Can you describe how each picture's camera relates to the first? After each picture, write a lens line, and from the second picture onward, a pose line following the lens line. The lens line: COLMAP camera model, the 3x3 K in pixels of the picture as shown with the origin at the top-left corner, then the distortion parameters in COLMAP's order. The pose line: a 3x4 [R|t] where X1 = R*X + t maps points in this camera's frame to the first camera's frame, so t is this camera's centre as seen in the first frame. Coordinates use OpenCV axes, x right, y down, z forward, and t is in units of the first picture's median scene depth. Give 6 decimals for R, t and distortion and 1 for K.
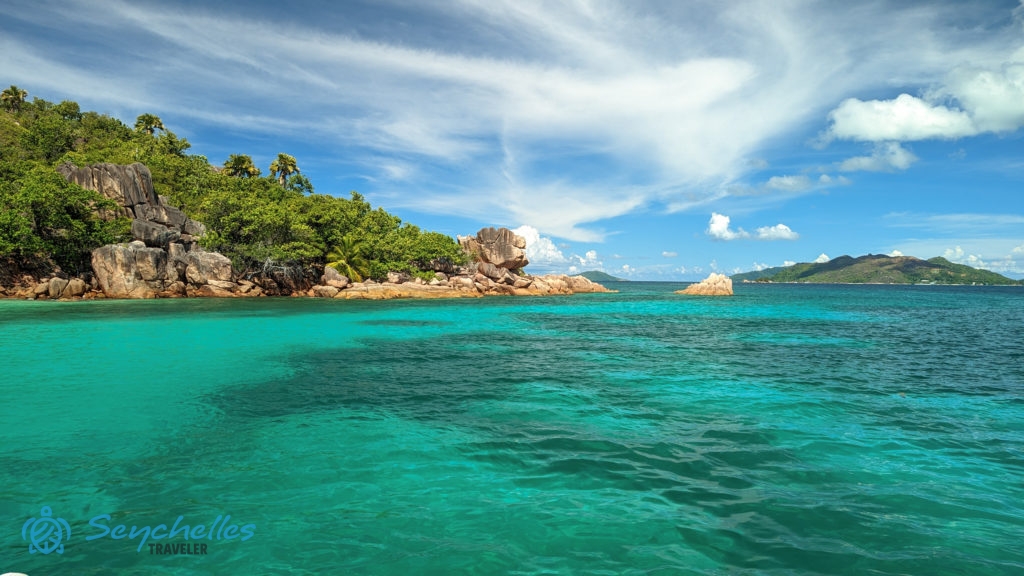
lens RADIAL K [[720.6, 0, 512.0], [0, 720.6, 288.0], [0, 0, 1]] dist [0.089511, -0.096113]
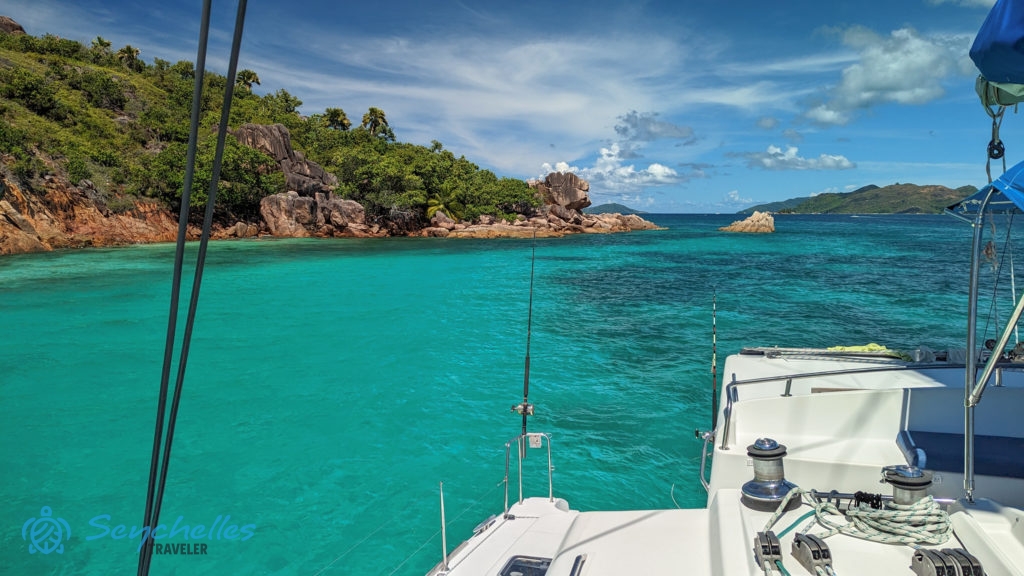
lens RADIAL K [[717.5, 0, 505.5], [0, 717.5, 286.6], [0, 0, 1]] dist [0.084276, -0.081567]
pose [[0.999374, 0.000290, -0.035391, -0.085806], [0.002951, 0.995802, 0.091491, -0.011739], [0.035269, -0.091538, 0.995177, -0.164823]]
